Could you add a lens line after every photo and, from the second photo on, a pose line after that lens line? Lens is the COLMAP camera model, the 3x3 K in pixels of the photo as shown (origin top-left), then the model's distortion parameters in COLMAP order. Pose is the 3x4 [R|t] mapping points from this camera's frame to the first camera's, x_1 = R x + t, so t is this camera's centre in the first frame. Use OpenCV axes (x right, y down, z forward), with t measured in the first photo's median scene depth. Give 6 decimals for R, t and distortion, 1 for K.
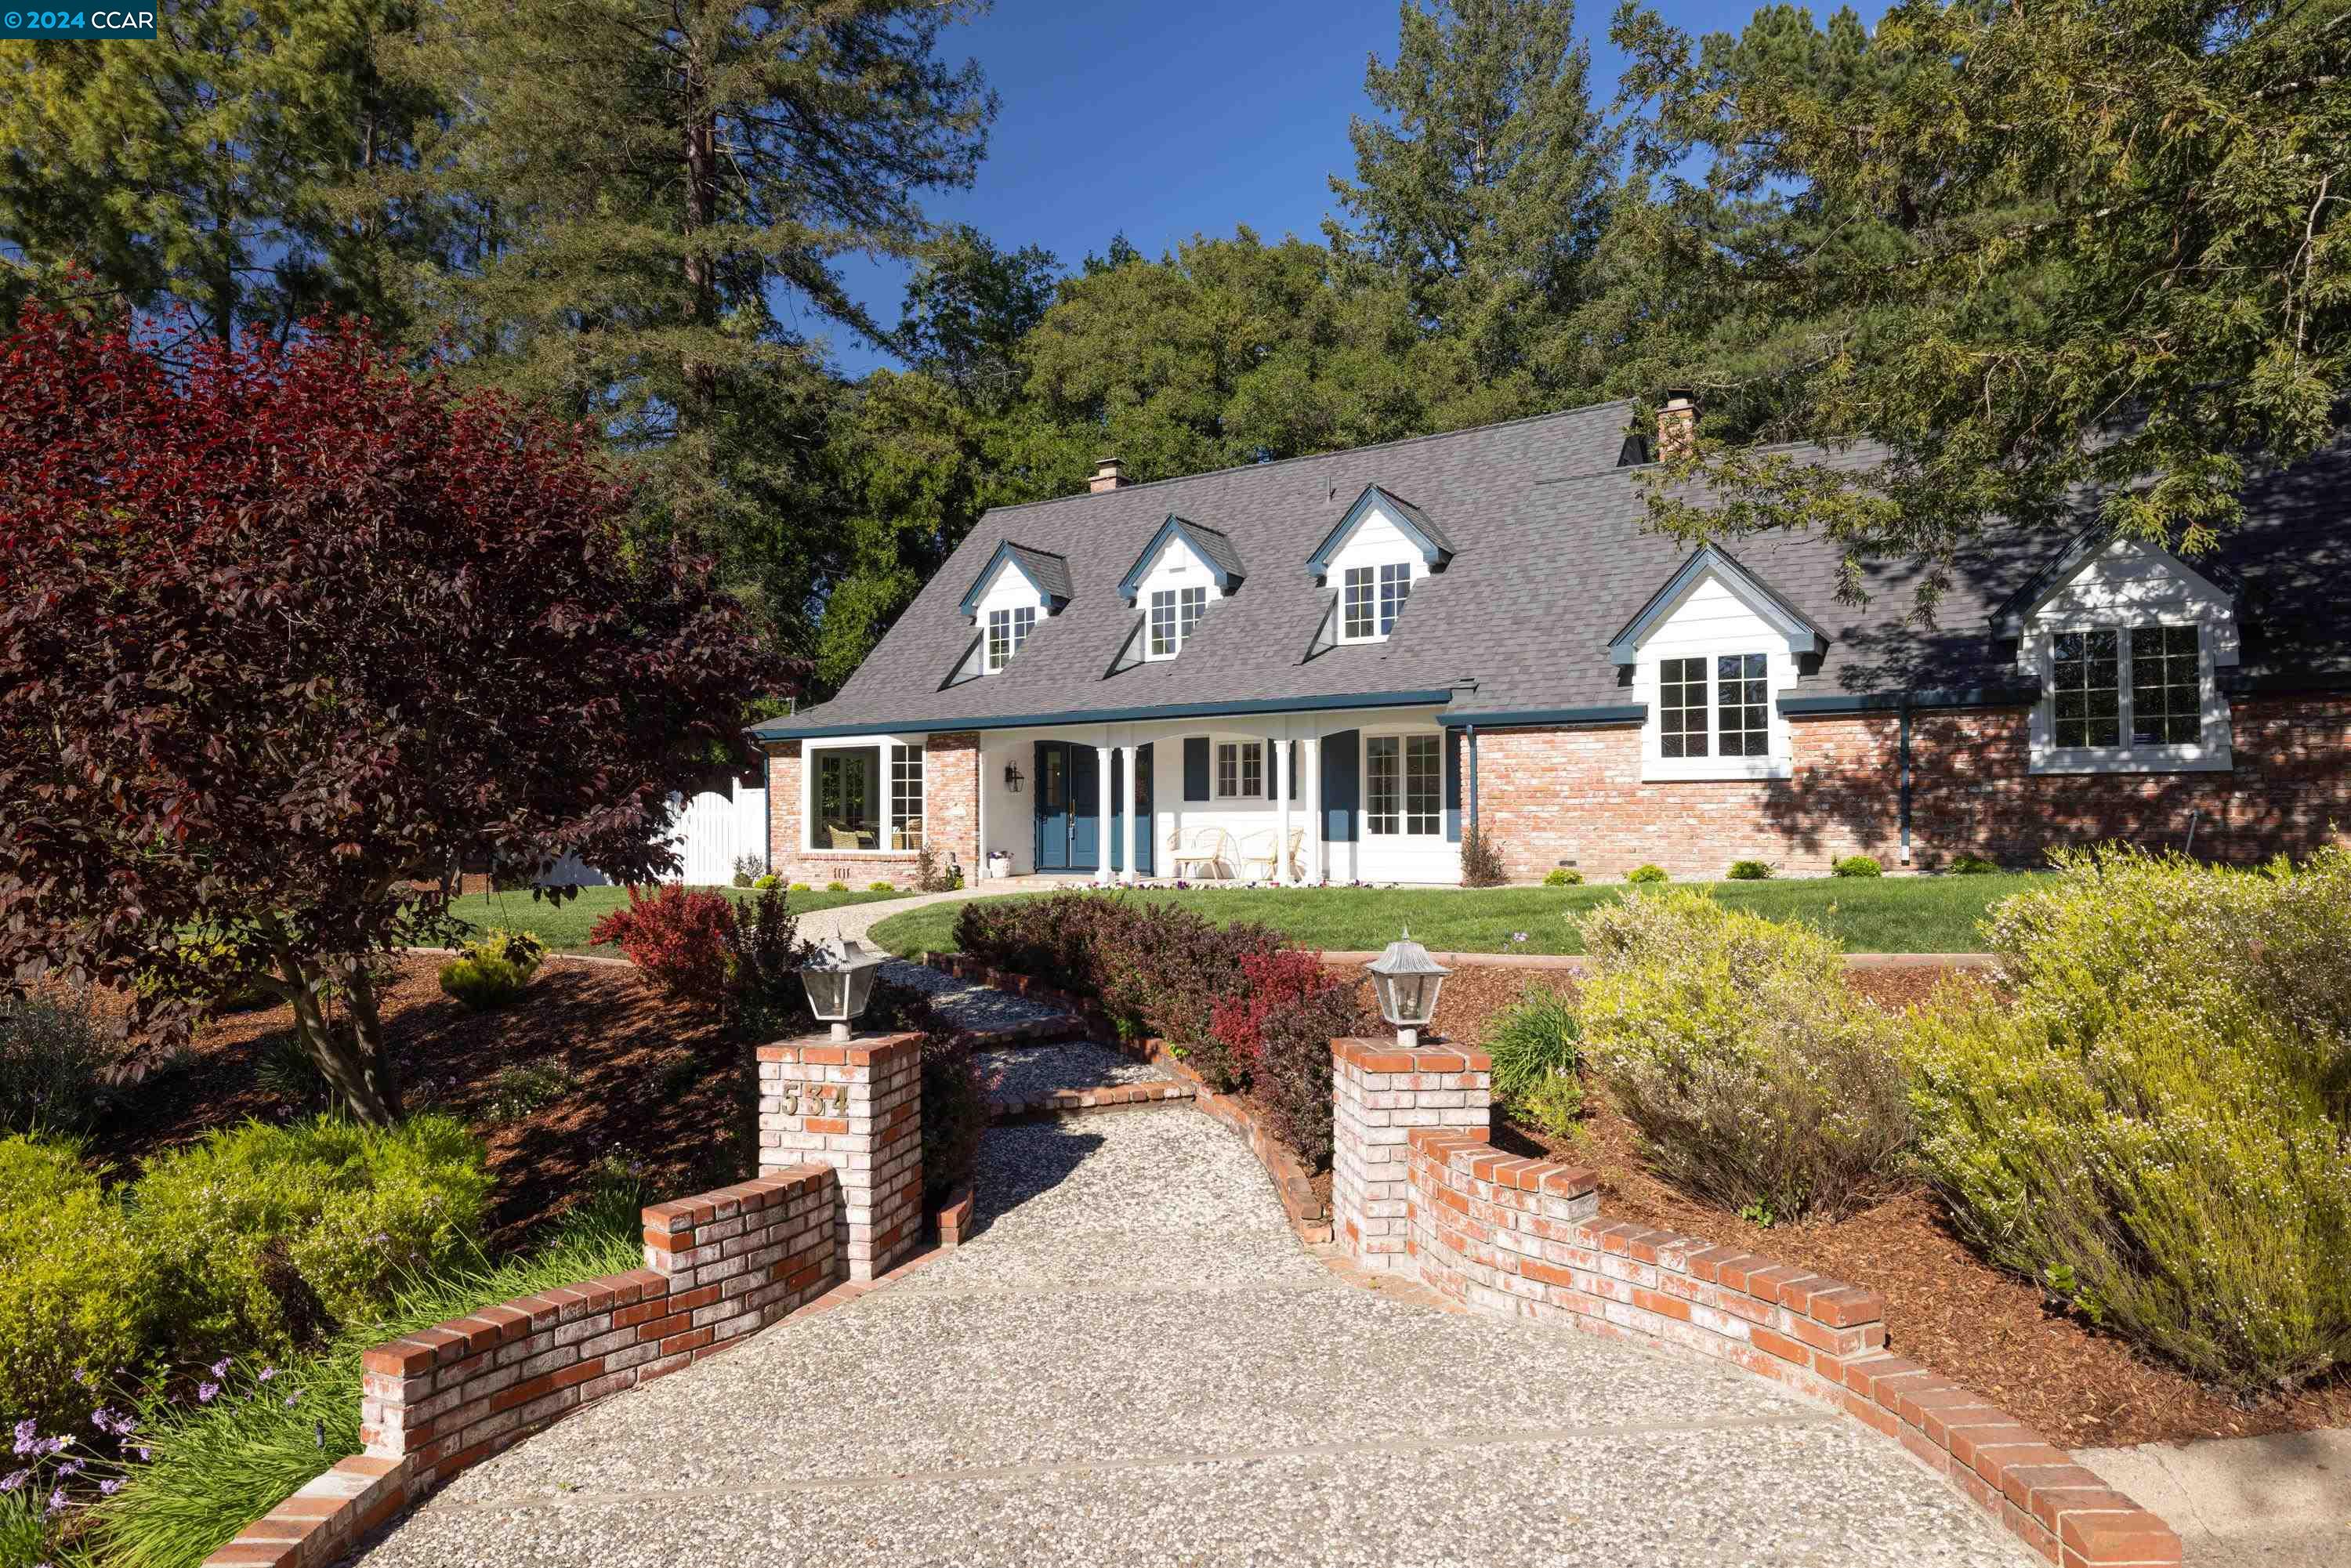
lens RADIAL K [[1416.6, 0, 1175.5], [0, 1416.6, 784.0], [0, 0, 1]] dist [0.003003, -0.000042]
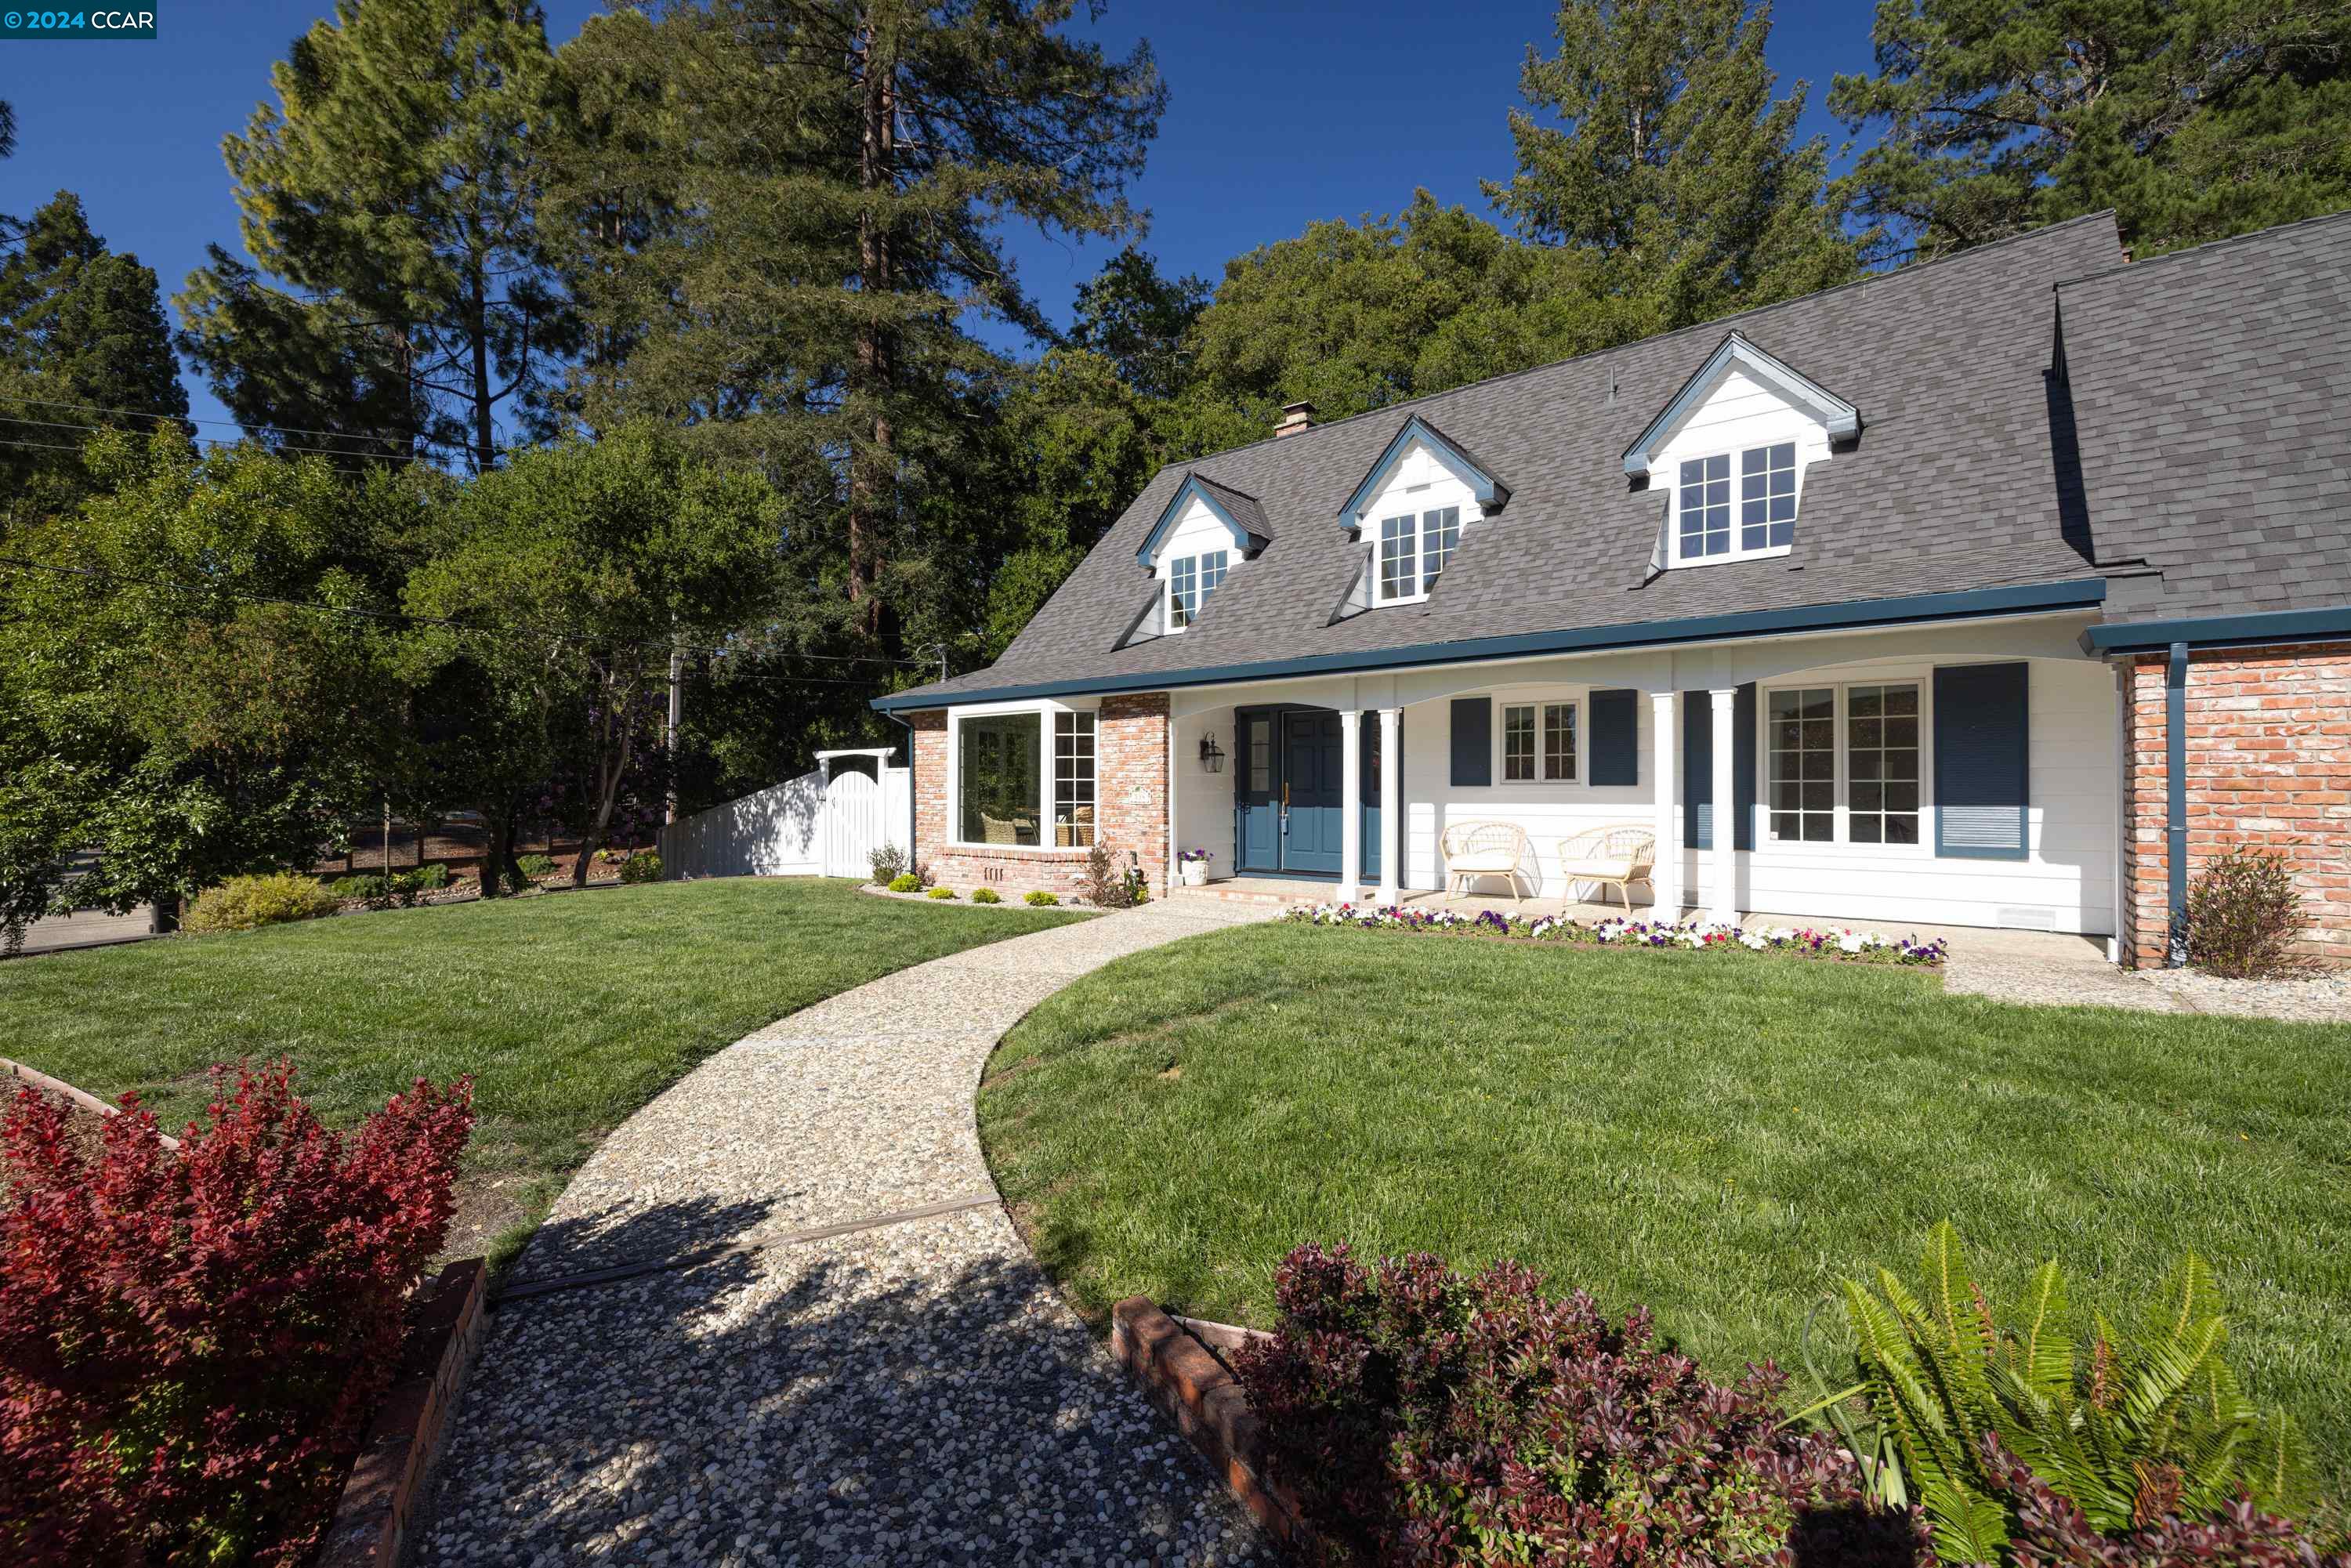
lens RADIAL K [[1007.0, 0, 1175.5], [0, 1007.0, 784.0], [0, 0, 1]] dist [-0.001127, -0.000074]
pose [[0.995718, 0.004890, -0.092314, -0.079837], [-0.003330, 0.999849, 0.017039, 0.002439], [0.092384, -0.016658, 0.995584, 0.435750]]
